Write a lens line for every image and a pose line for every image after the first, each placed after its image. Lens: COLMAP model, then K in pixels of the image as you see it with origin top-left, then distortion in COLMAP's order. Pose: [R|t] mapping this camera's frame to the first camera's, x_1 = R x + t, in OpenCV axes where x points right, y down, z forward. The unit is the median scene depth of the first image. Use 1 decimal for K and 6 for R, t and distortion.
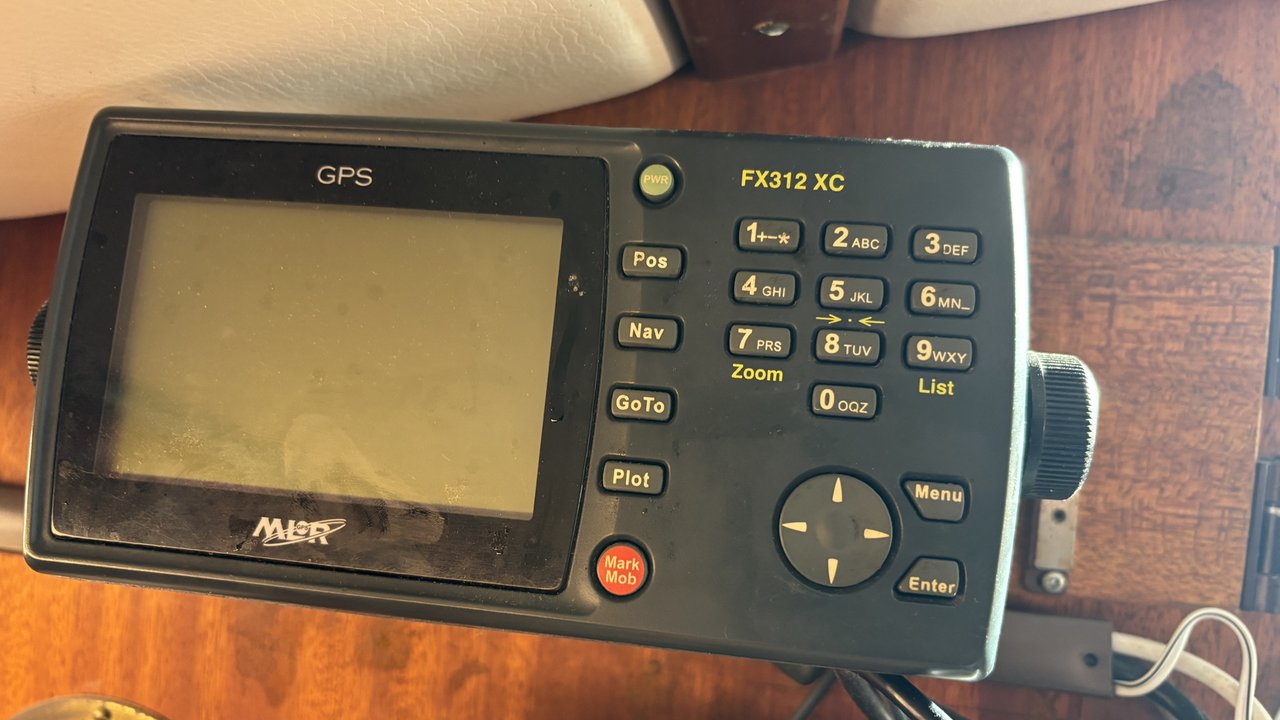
lens RADIAL K [[961.8, 0, 640.0], [0, 961.8, 360.0], [0, 0, 1]] dist [0.048944, -0.070312]
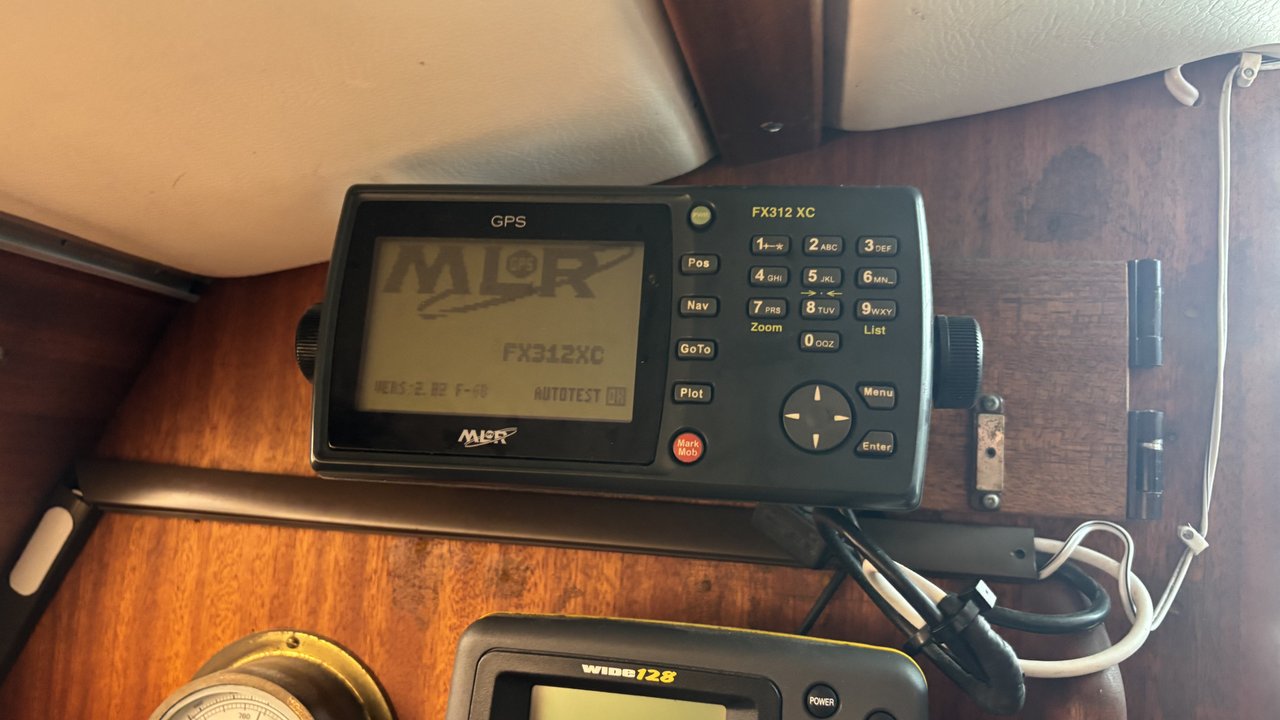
lens RADIAL K [[1039.7, 0, 630.4], [0, 1039.7, 358.4], [0, 0, 1]] dist [0.005212, -0.000762]
pose [[0.998923, -0.025582, -0.038720, -0.030045], [0.020362, 0.991349, -0.129661, 0.208776], [0.041702, 0.128733, 0.990802, -0.540392]]
